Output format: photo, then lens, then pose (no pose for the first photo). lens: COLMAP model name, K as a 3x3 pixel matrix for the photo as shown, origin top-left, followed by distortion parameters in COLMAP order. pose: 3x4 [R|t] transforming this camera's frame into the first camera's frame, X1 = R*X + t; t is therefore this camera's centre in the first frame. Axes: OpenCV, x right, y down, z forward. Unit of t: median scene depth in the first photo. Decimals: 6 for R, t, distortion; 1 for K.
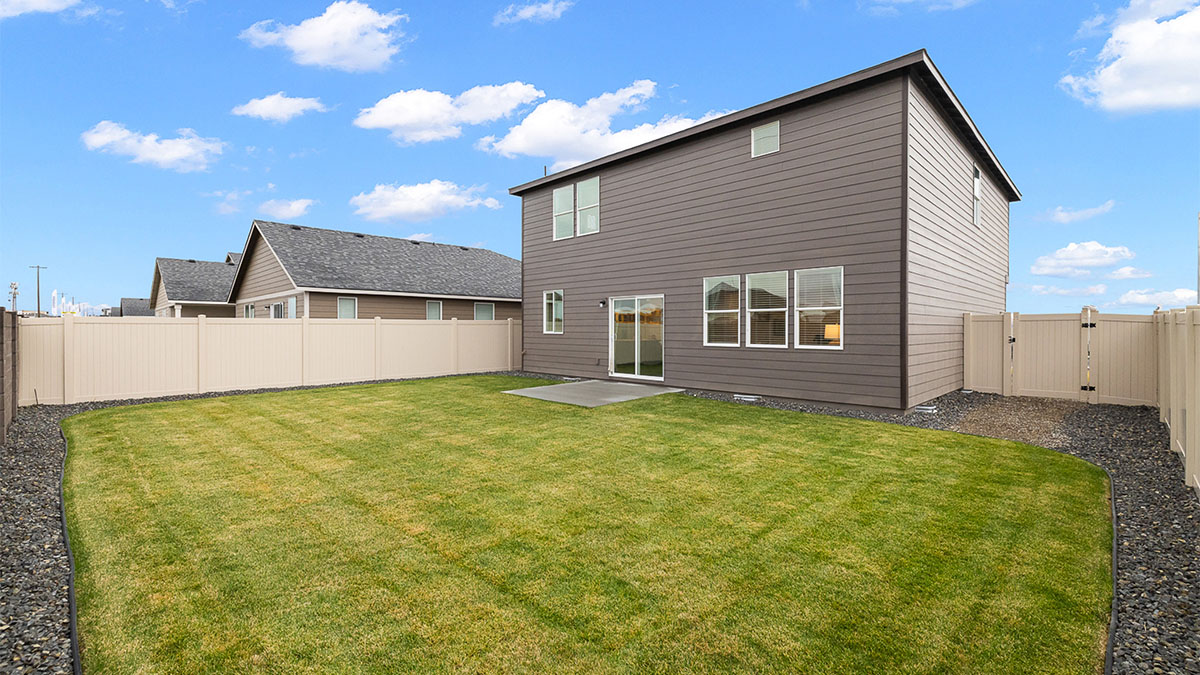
lens RADIAL K [[517.3, 0, 597.7], [0, 517.3, 331.7], [0, 0, 1]] dist [-0.000621, -0.000106]
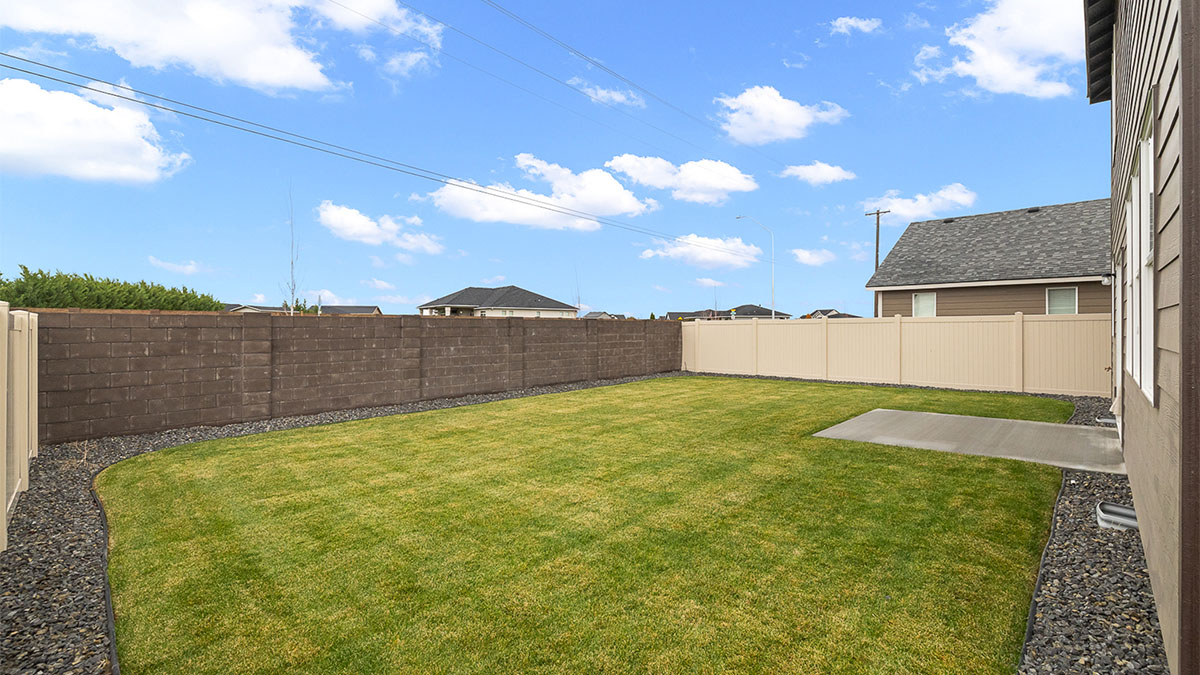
lens RADIAL K [[517.3, 0, 597.9], [0, 517.3, 333.2], [0, 0, 1]] dist [-0.000621, -0.000106]
pose [[0.024739, 0.008807, -0.999655, 0.414500], [-0.001154, 0.999961, 0.008781, -0.002727], [0.999693, 0.000936, 0.024748, 0.394575]]
